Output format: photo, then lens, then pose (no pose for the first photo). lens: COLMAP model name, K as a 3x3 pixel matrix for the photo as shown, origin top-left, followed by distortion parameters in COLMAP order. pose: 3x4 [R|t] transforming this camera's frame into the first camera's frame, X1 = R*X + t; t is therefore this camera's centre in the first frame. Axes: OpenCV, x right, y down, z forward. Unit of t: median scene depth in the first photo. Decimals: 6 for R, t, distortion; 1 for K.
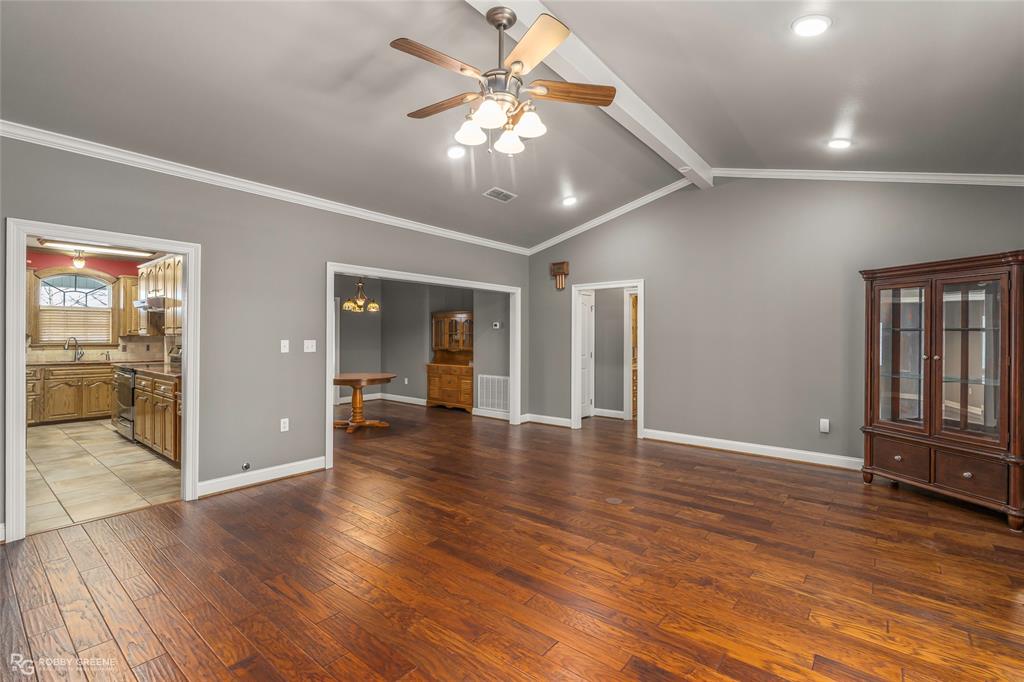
lens RADIAL K [[463.4, 0, 512.3], [0, 463.4, 332.5], [0, 0, 1]] dist [0.001461, 0.000254]
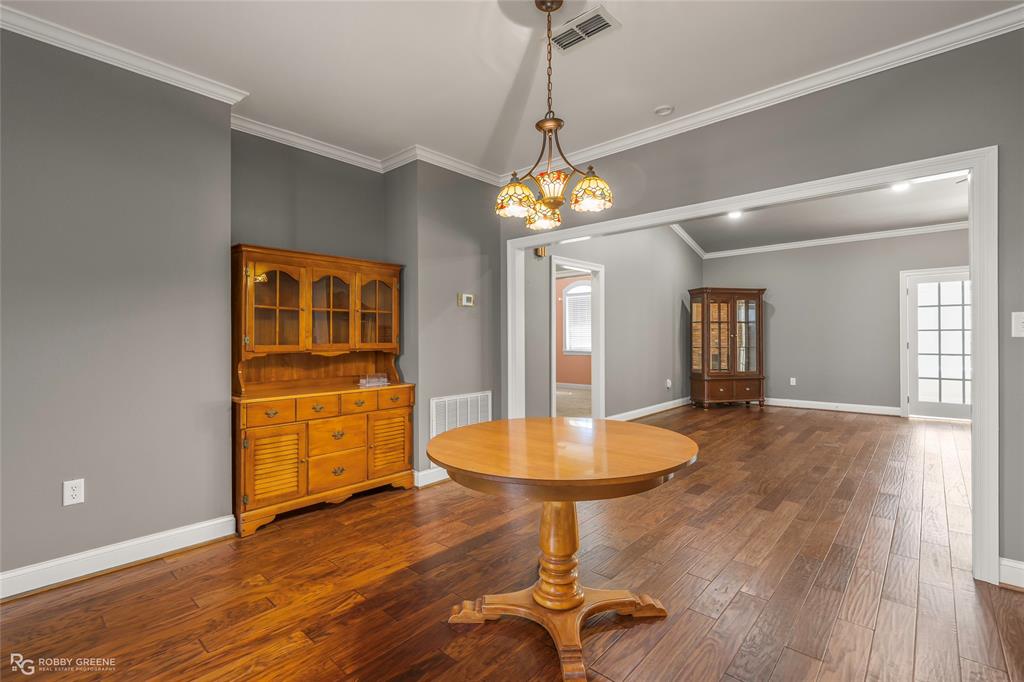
lens RADIAL K [[463.4, 0, 515.1], [0, 463.4, 337.1], [0, 0, 1]] dist [0.001461, 0.000254]
pose [[0.045629, -0.001469, 0.998957, -1.143696], [0.001147, 0.999998, 0.001418, 0.055814], [-0.998958, 0.001081, 0.045630, 1.855765]]
